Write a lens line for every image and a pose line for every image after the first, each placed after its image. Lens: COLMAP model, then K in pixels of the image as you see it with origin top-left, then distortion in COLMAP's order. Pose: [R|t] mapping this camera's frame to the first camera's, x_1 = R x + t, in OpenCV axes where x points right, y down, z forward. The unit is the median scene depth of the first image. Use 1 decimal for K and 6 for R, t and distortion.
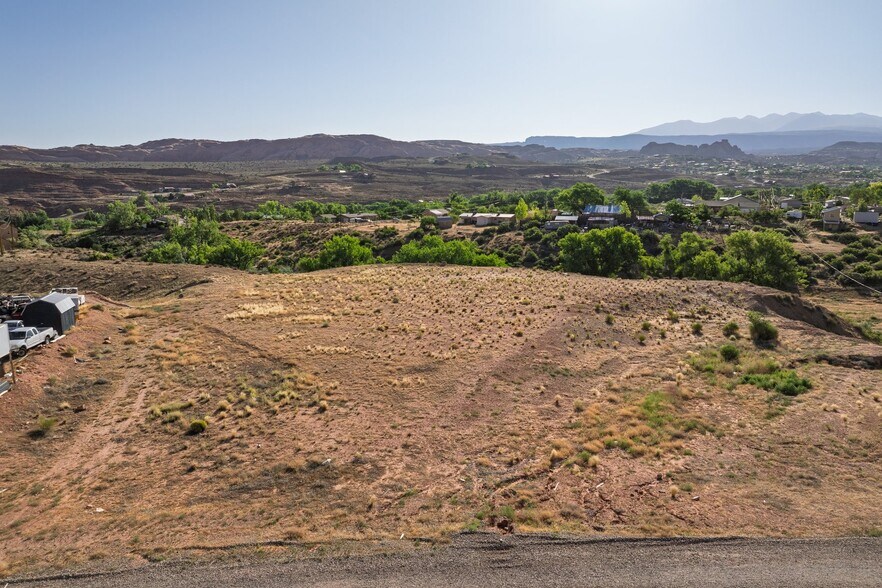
lens RADIAL K [[623.4, 0, 439.0], [0, 623.4, 290.5], [0, 0, 1]] dist [-0.047046, 0.014289]
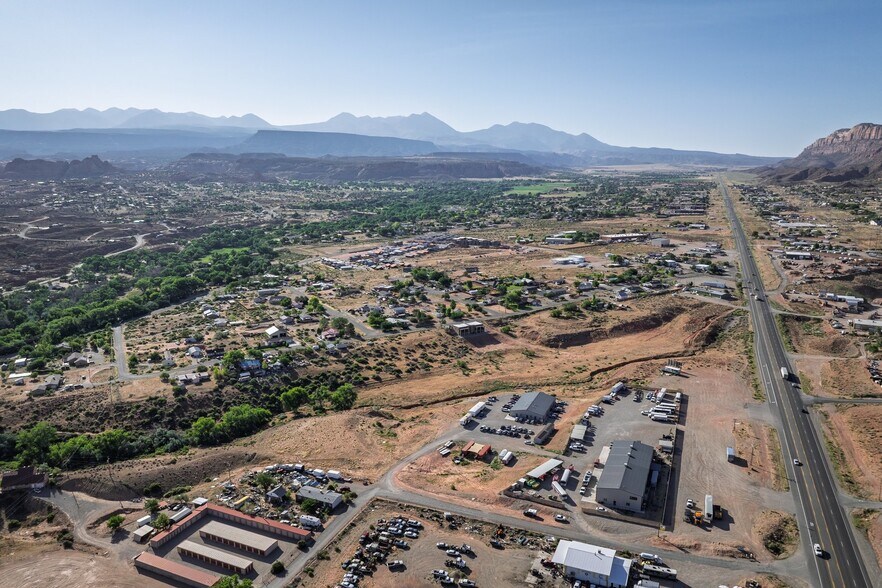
lens RADIAL K [[623.4, 0, 439.3], [0, 623.4, 291.3], [0, 0, 1]] dist [-0.047046, 0.014289]
pose [[0.571579, -0.157488, 0.805292, -0.212703], [0.142166, 0.985573, 0.091839, -0.094543], [-0.808138, 0.061992, 0.585722, -0.169766]]
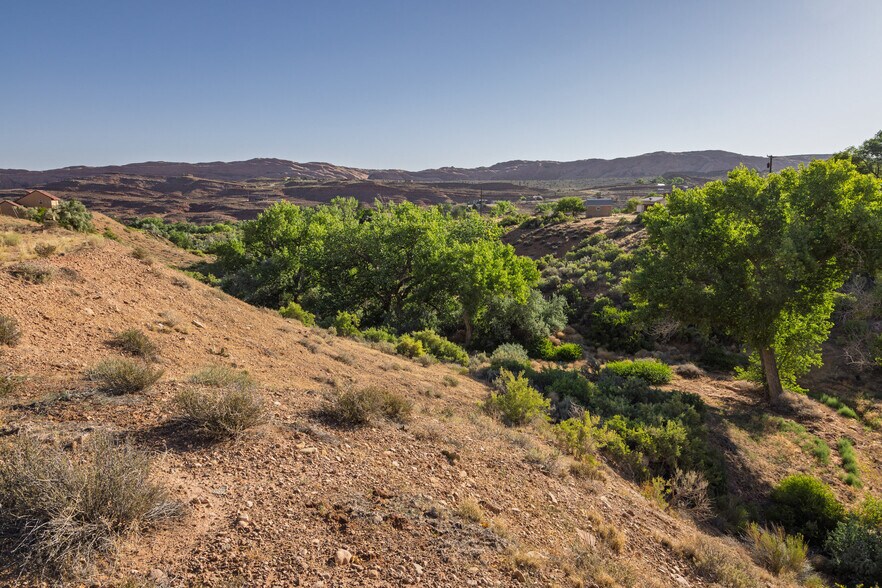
lens RADIAL K [[593.8, 0, 441.0], [0, 593.8, 300.2], [0, 0, 1]] dist [0.006630, -0.003179]
pose [[0.852138, 0.087436, -0.515961, 0.036506], [-0.093697, 0.995503, 0.013954, -0.002932], [0.514861, 0.036453, 0.856499, 0.085713]]
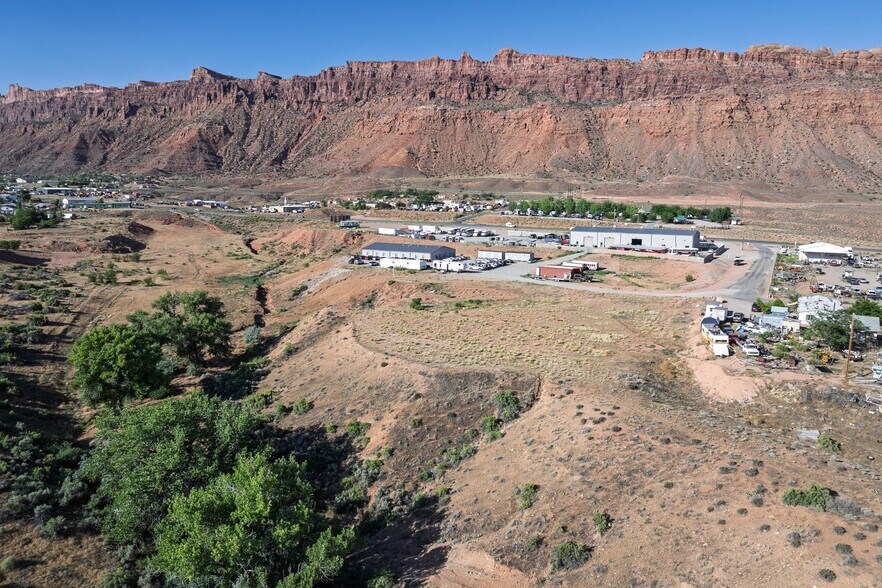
lens RADIAL K [[623.4, 0, 439.1], [0, 623.4, 293.7], [0, 0, 1]] dist [-0.047046, 0.014289]
pose [[-0.755106, -0.109690, 0.646361, -0.068647], [0.107357, 0.951907, 0.286962, -0.041263], [-0.646753, 0.286078, -0.707015, 0.164791]]
